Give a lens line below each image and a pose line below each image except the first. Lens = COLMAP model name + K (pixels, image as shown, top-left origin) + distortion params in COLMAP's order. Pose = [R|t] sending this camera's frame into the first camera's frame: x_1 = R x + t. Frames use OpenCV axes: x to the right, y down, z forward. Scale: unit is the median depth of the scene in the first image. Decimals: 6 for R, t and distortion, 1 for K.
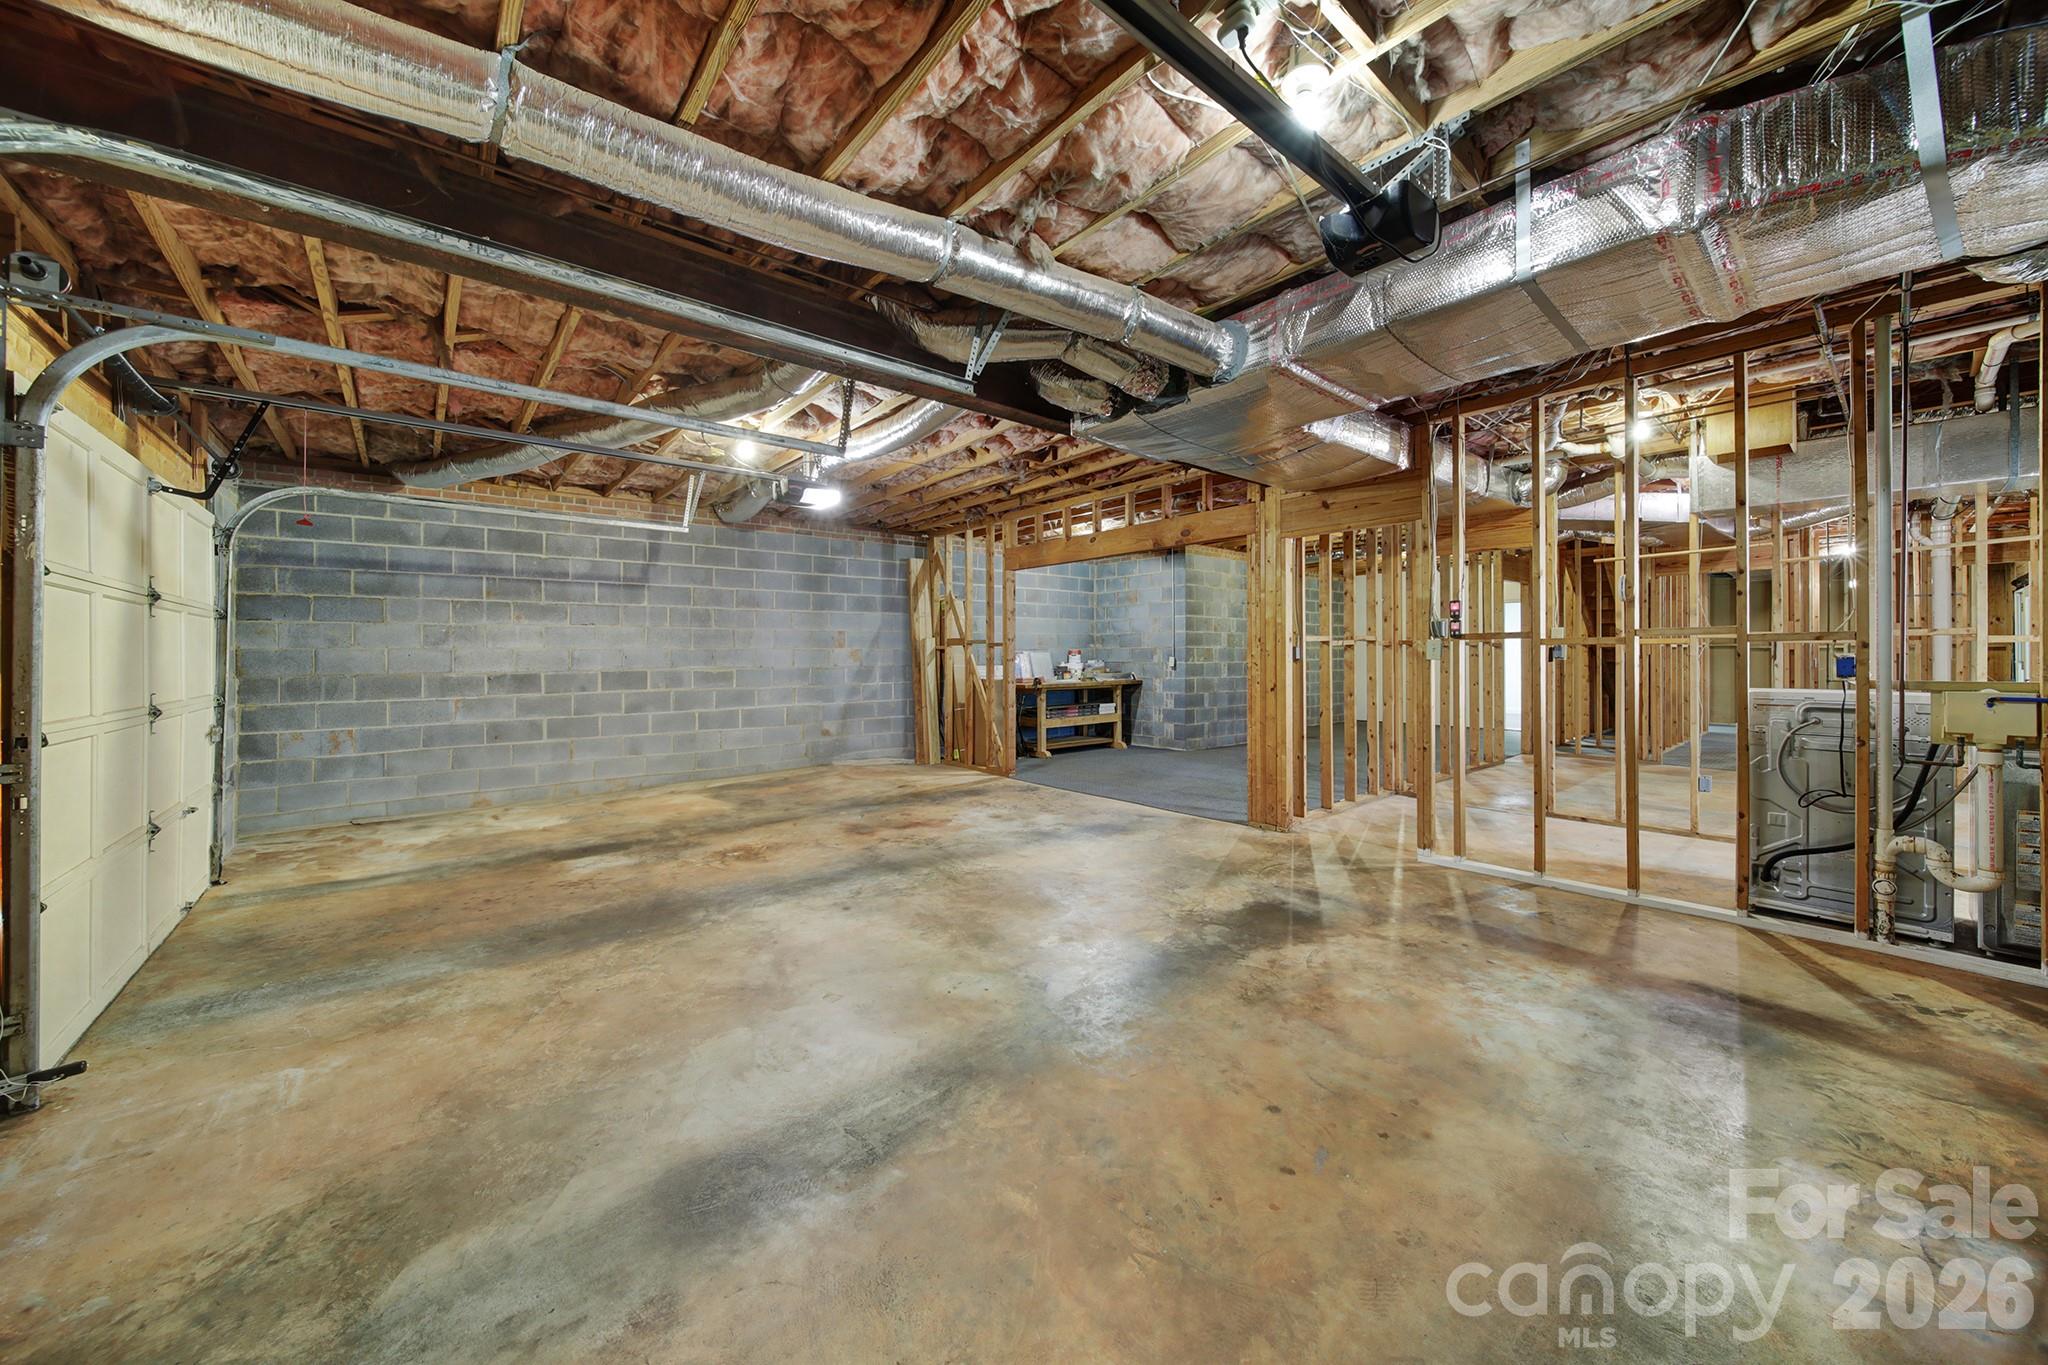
lens RADIAL K [[722.2, 0, 1029.8], [0, 722.2, 653.6], [0, 0, 1]] dist [-0.002138, -0.001078]
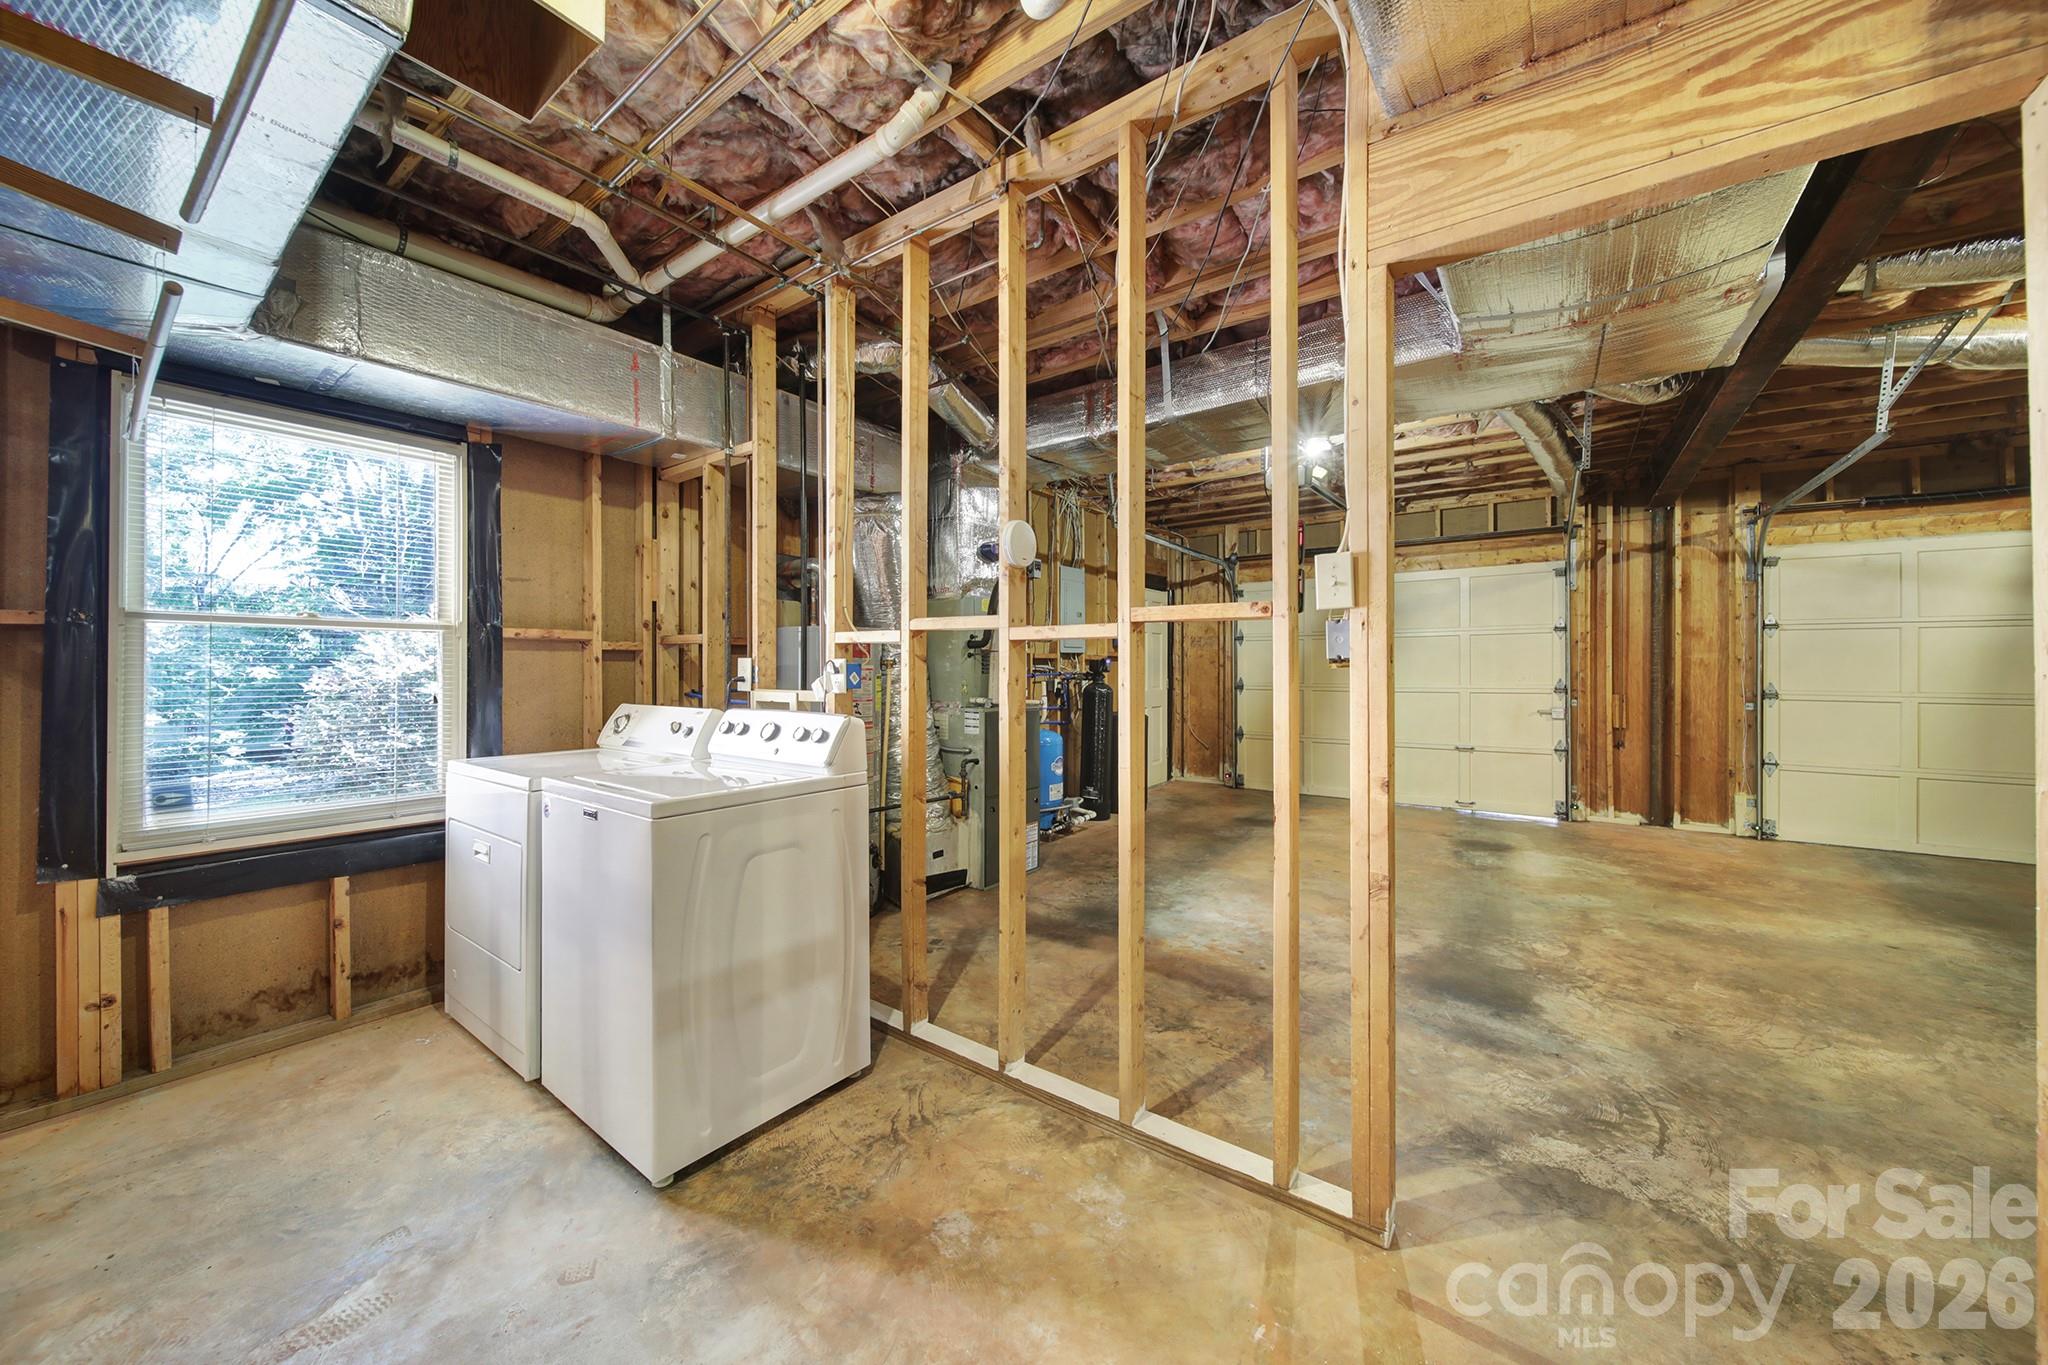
lens RADIAL K [[722.2, 0, 1025.0], [0, 722.2, 669.8], [0, 0, 1]] dist [-0.002138, -0.001078]
pose [[-0.970133, 0.003742, -0.242545, 0.998386], [0.003816, 0.999993, 0.000163, 0.011269], [0.242544, -0.000768, -0.970140, 1.622611]]
